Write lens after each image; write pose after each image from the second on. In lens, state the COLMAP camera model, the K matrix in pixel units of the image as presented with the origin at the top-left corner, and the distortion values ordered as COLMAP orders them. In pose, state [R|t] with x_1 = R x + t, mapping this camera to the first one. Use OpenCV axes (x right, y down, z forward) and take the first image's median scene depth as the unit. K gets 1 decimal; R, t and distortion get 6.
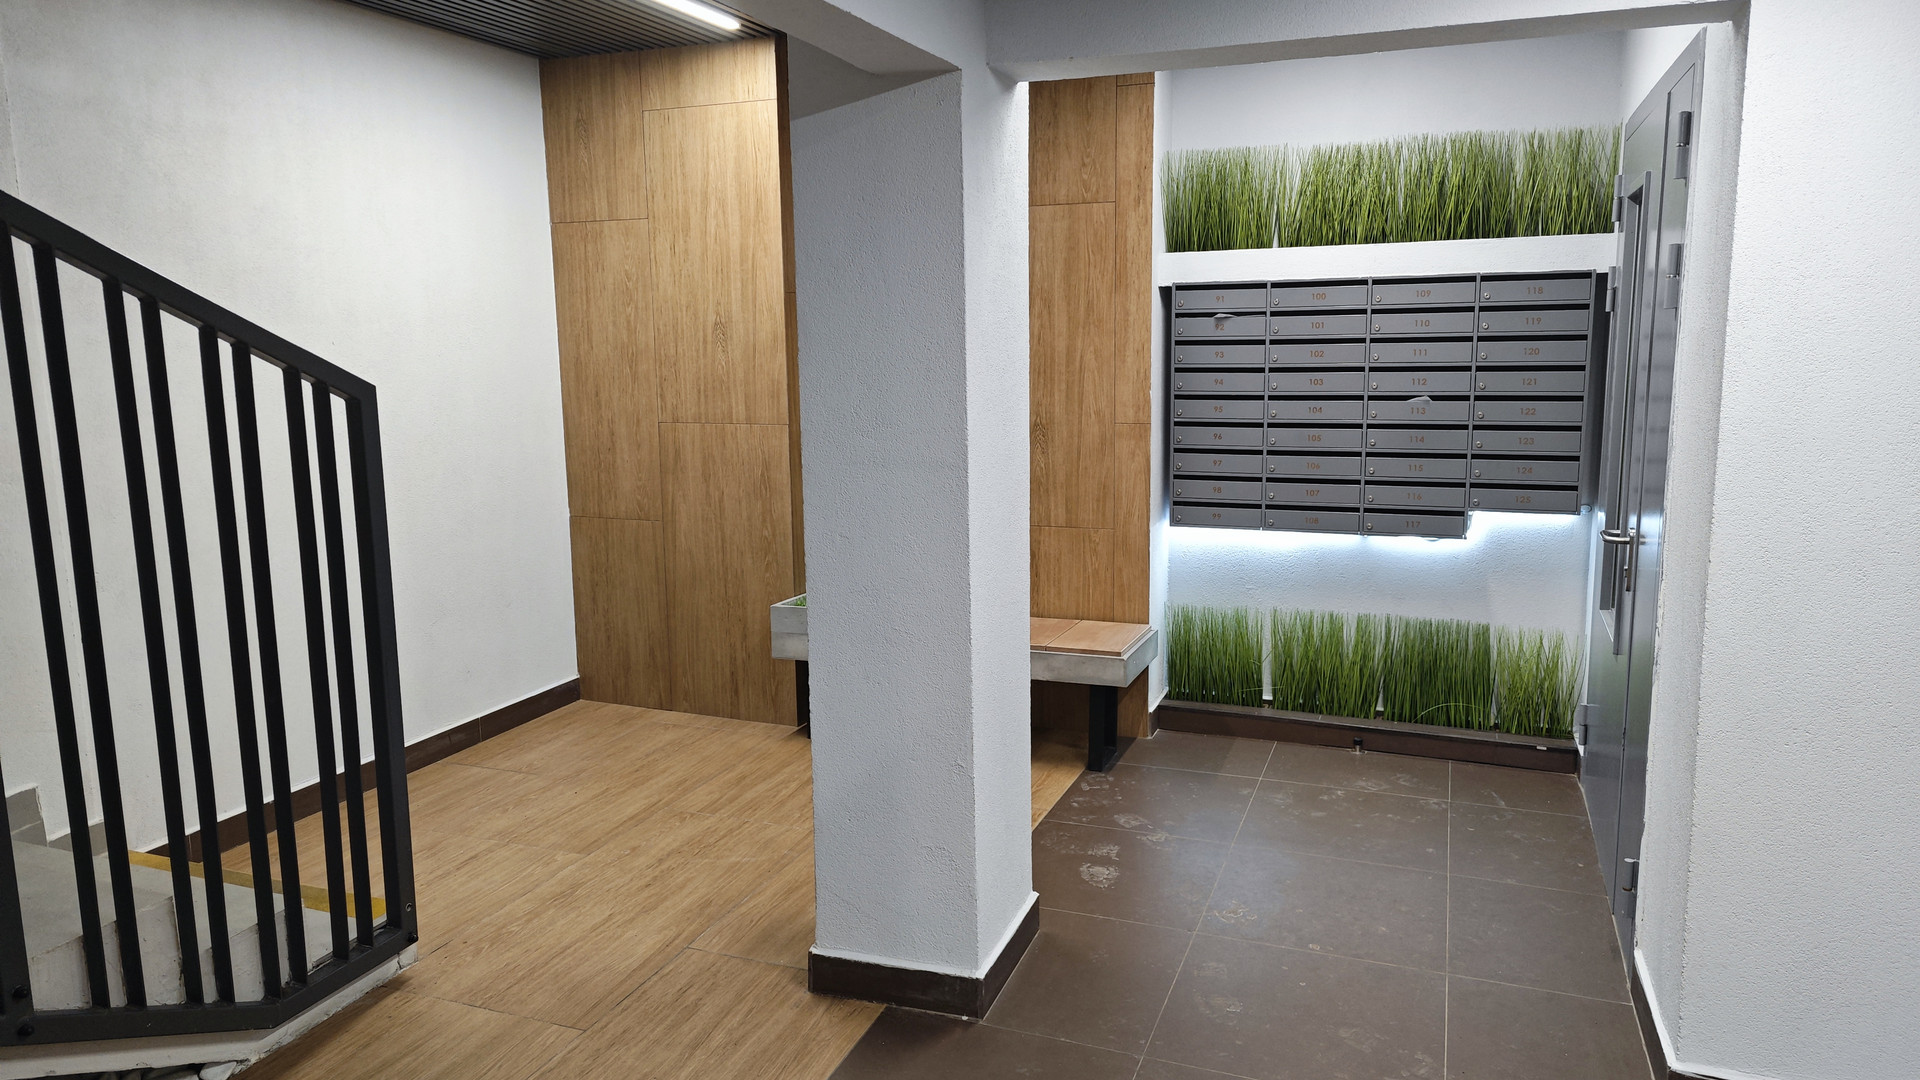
lens RADIAL K [[1282.7, 0, 963.5], [0, 1282.7, 531.2], [0, 0, 1]] dist [0.057106, -0.087237]
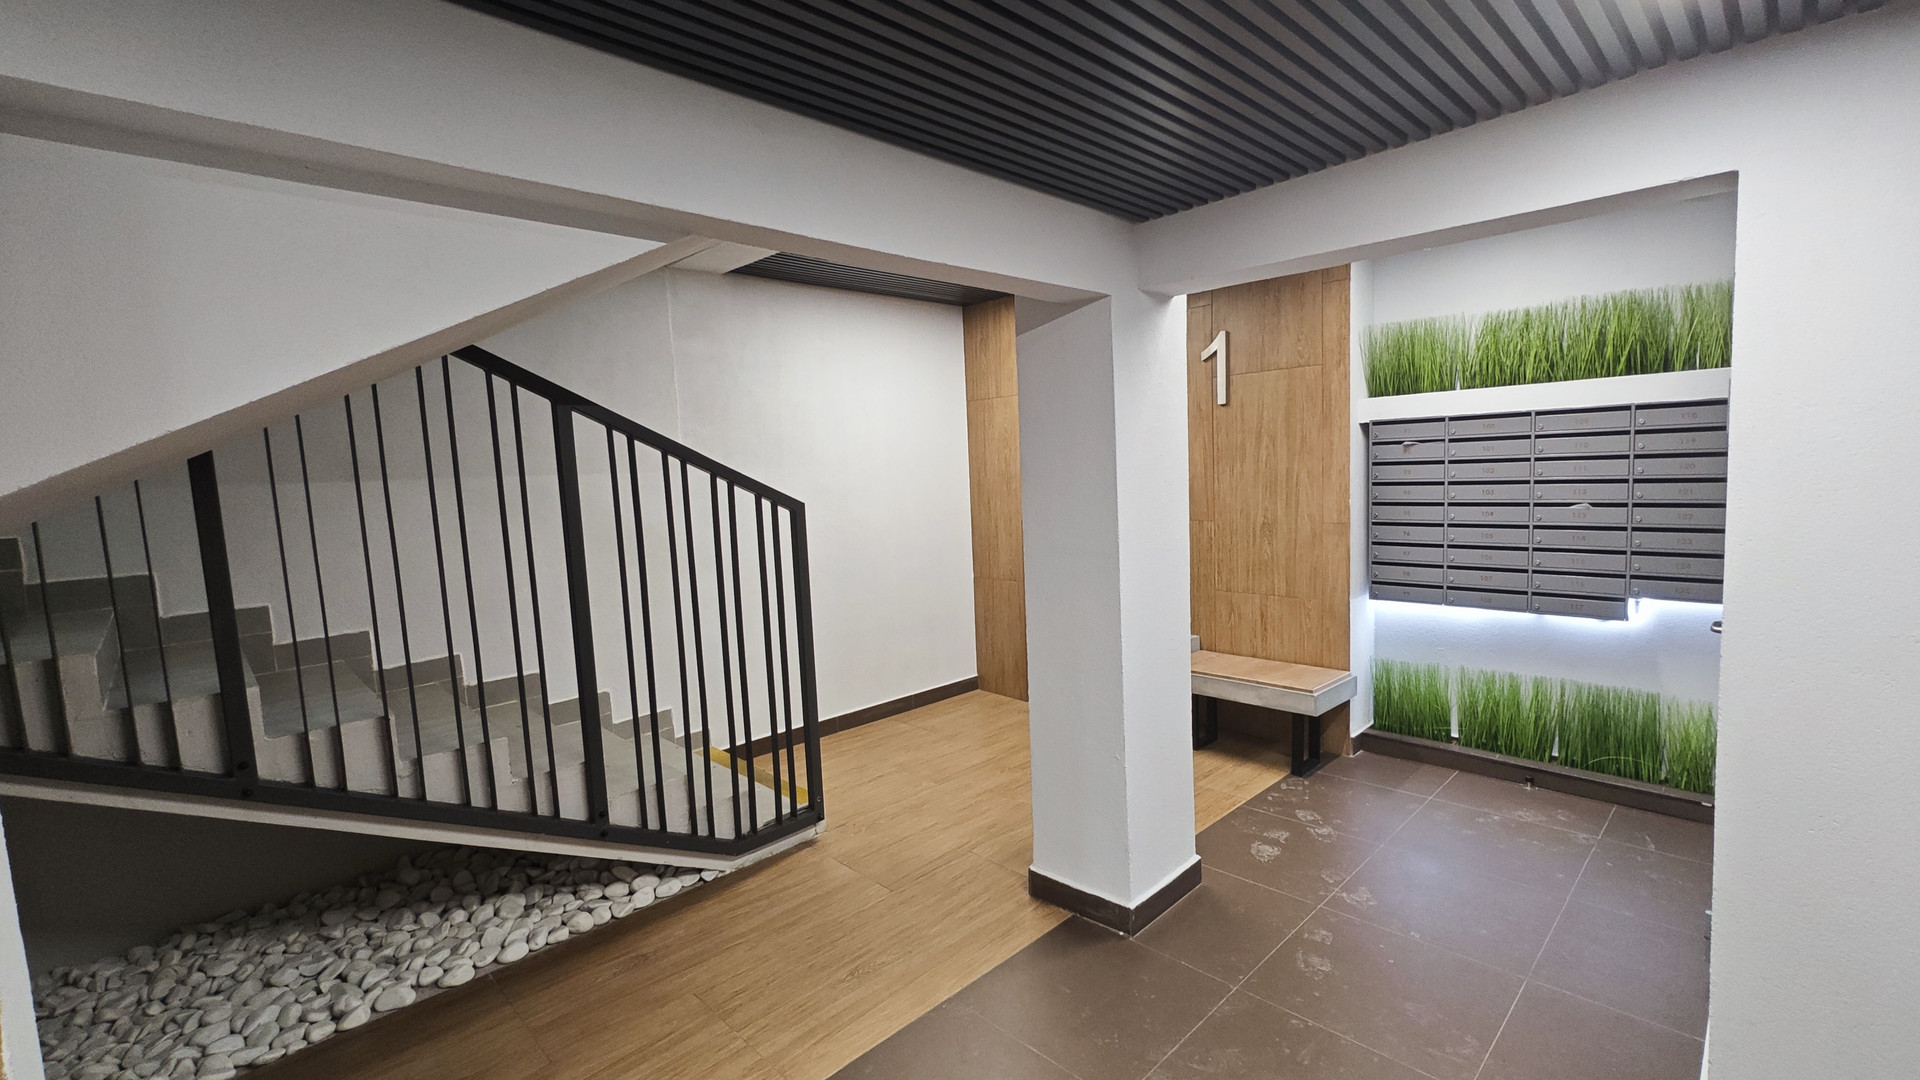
lens RADIAL K [[831.6, 0, 960.9], [0, 831.6, 544.7], [0, 0, 1]] dist [-0.011943, -0.000237]
pose [[0.905958, 0.017374, -0.423012, 0.148966], [-0.037804, 0.998486, -0.039954, -0.010917], [0.421677, 0.052188, 0.905243, 0.035102]]
